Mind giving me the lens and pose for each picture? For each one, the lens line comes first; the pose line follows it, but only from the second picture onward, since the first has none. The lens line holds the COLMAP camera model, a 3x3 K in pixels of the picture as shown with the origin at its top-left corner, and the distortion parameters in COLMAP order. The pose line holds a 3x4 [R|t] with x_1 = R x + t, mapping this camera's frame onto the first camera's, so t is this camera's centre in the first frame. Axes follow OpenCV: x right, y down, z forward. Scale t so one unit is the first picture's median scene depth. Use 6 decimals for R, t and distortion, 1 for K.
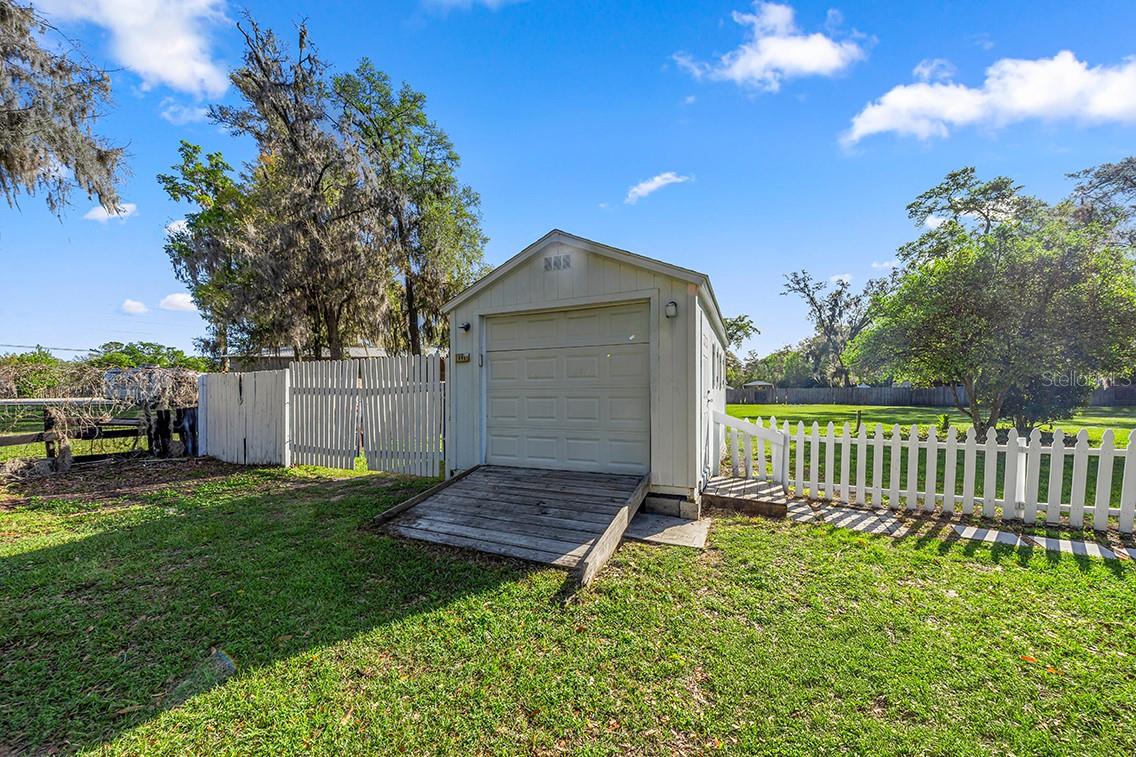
lens RADIAL K [[426.7, 0, 560.1], [0, 426.7, 402.2], [0, 0, 1]] dist [-0.001210, -0.000152]
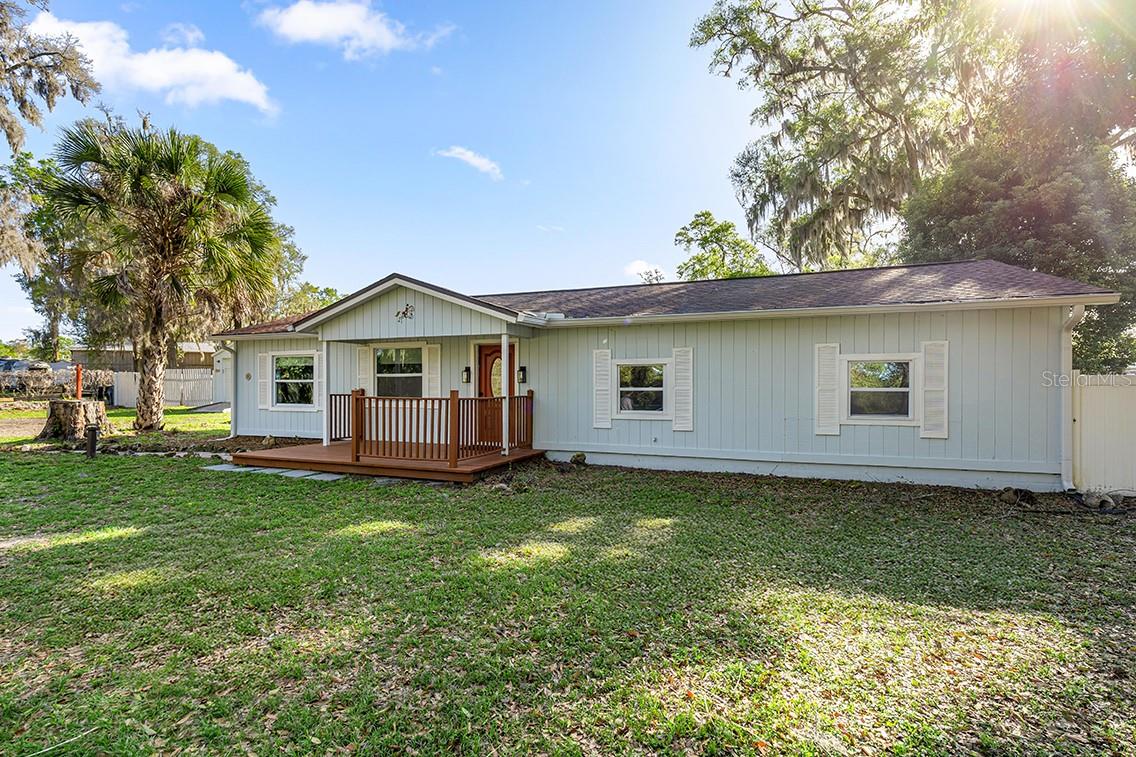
lens RADIAL K [[550.0, 0, 560.6], [0, 550.0, 396.8], [0, 0, 1]] dist [0.004814, 0.000336]
pose [[0.989829, 0.006237, 0.142127, 0.134210], [-0.006078, 0.999980, -0.001550, 0.006782], [-0.142134, 0.000670, 0.989847, -0.270883]]
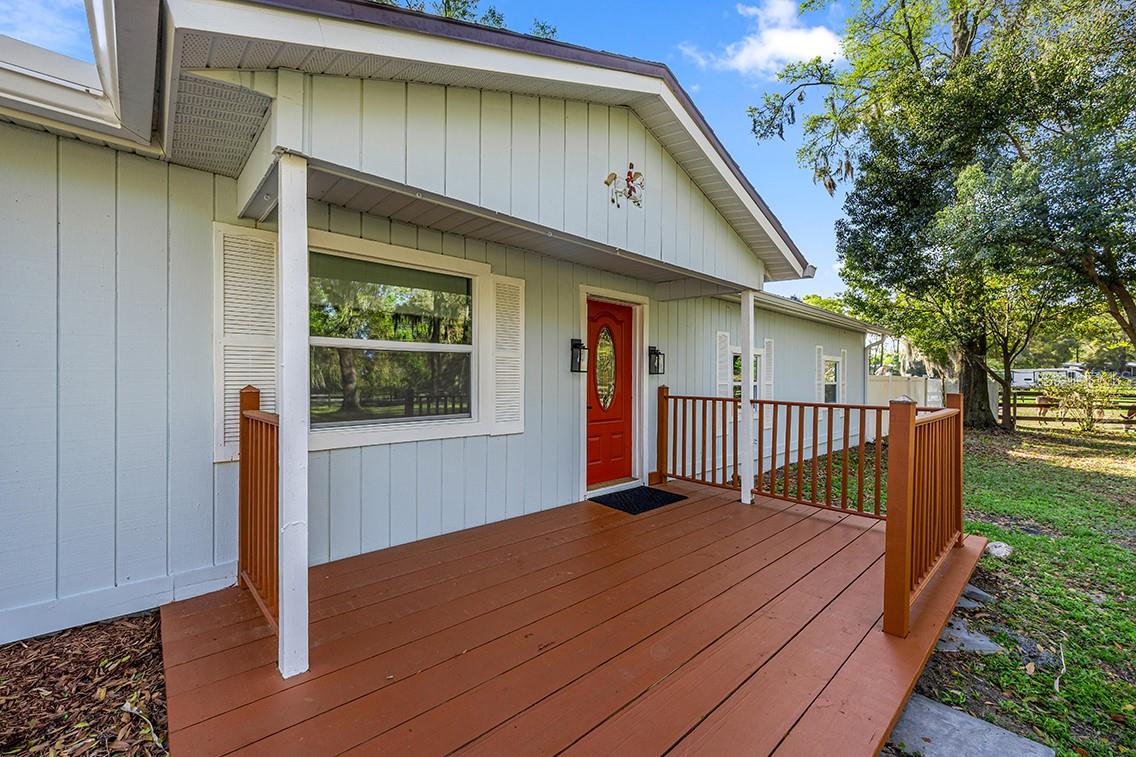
lens RADIAL K [[463.3, 0, 568.0], [0, 463.3, 378.5], [0, 0, 1]] dist [-0.002132, -0.000249]
pose [[0.314740, 0.000756, 0.949178, 0.077122], [-0.005462, 0.999985, 0.001015, 0.003776], [-0.949162, -0.005503, 0.314739, -0.146058]]
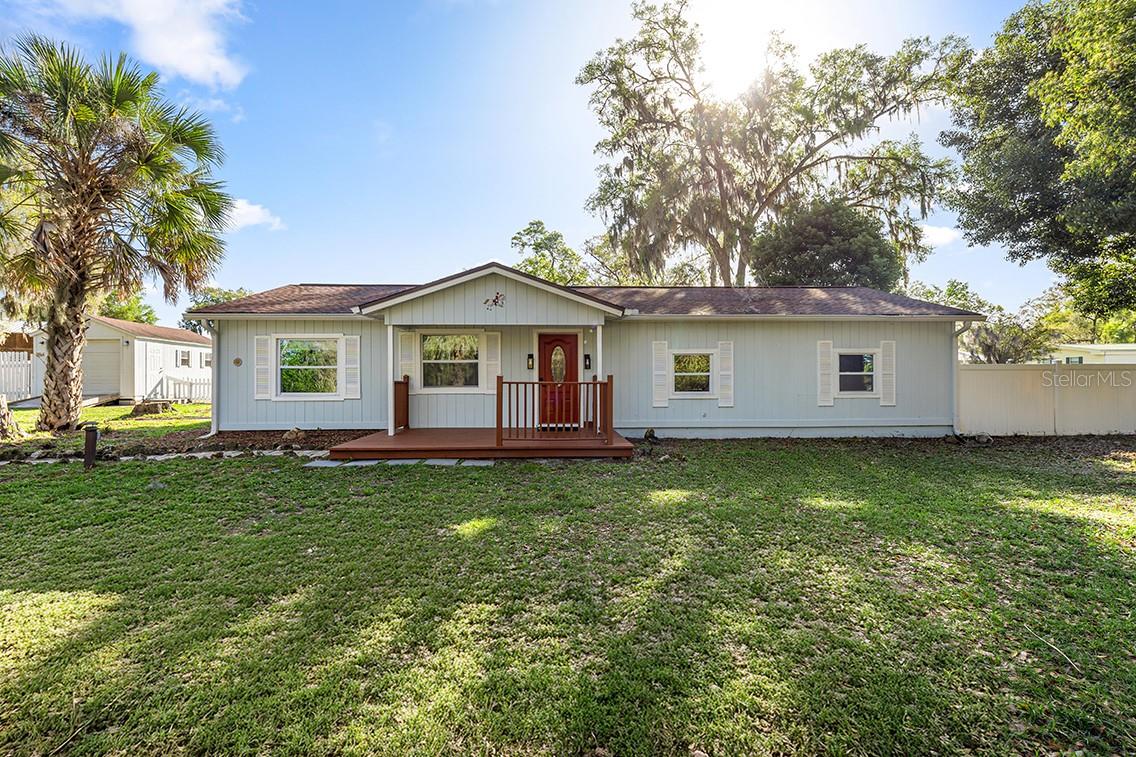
lens RADIAL K [[499.3, 0, 580.7], [0, 499.3, 382.7], [0, 0, 1]] dist [0.001936, 0.000227]
pose [[0.845813, -0.004282, 0.533462, 0.069970], [0.006307, 0.999978, -0.001974, 0.007212], [-0.533442, 0.005034, 0.845822, -0.250985]]
